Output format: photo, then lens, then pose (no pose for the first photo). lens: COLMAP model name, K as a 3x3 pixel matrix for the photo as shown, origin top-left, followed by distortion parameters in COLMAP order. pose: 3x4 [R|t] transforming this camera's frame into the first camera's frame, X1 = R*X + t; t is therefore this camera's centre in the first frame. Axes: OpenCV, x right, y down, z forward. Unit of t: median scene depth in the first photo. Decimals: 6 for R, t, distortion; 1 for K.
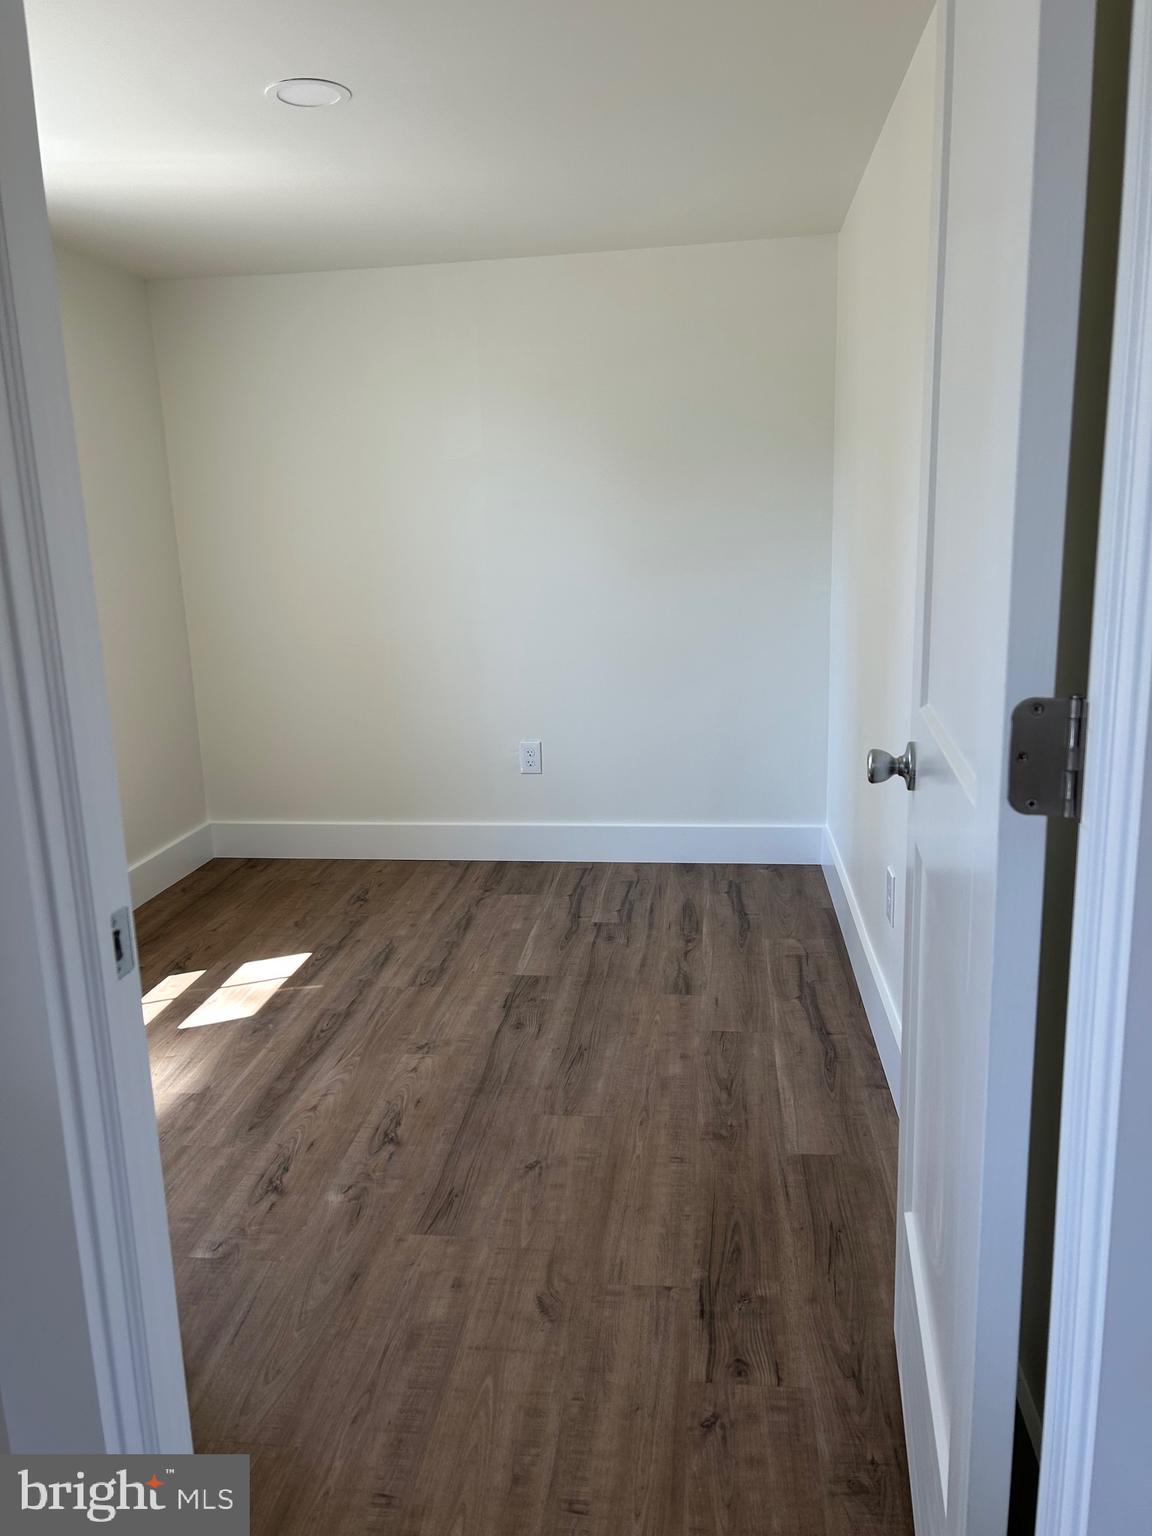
lens RADIAL K [[1156.1, 0, 573.6], [0, 1156.1, 768.1], [0, 0, 1]] dist [0.048552, -0.052064]
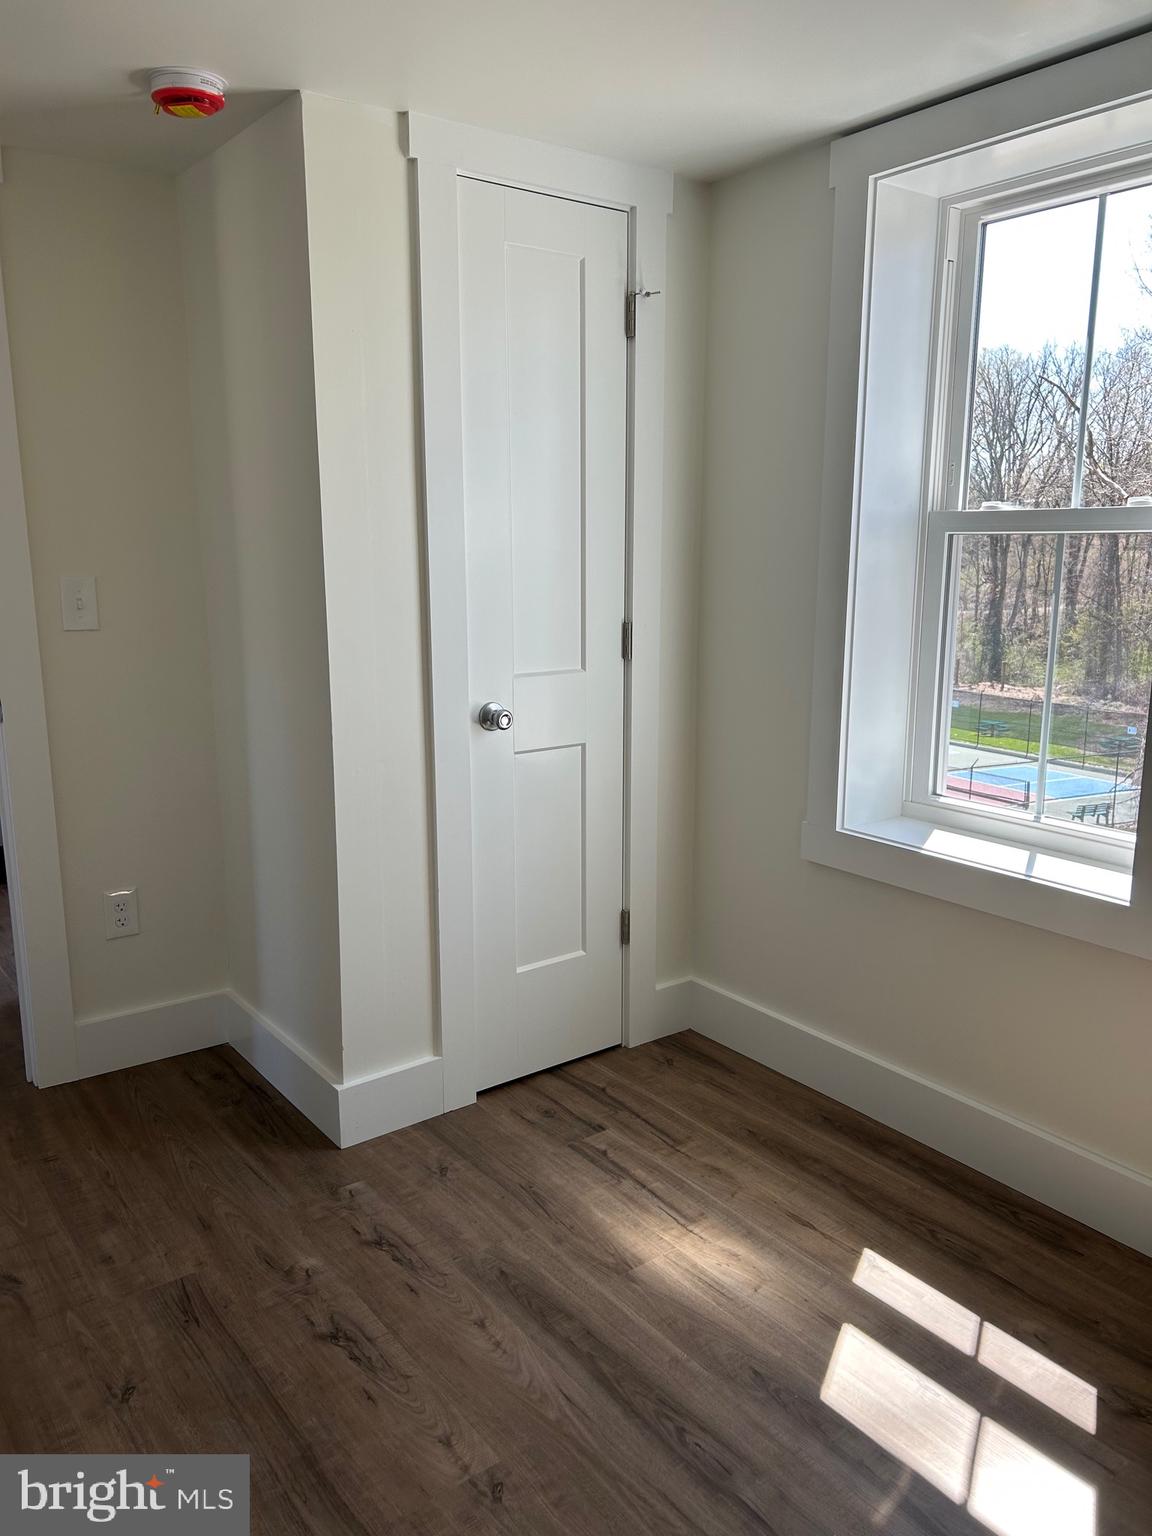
lens RADIAL K [[1156.1, 0, 578.8], [0, 1156.1, 766.5], [0, 0, 1]] dist [0.048552, -0.052064]
pose [[-0.722100, 0.162852, -0.672348, 0.203133], [-0.123949, 0.925713, 0.357341, -0.360450], [0.680595, 0.341373, -0.648271, 1.563374]]
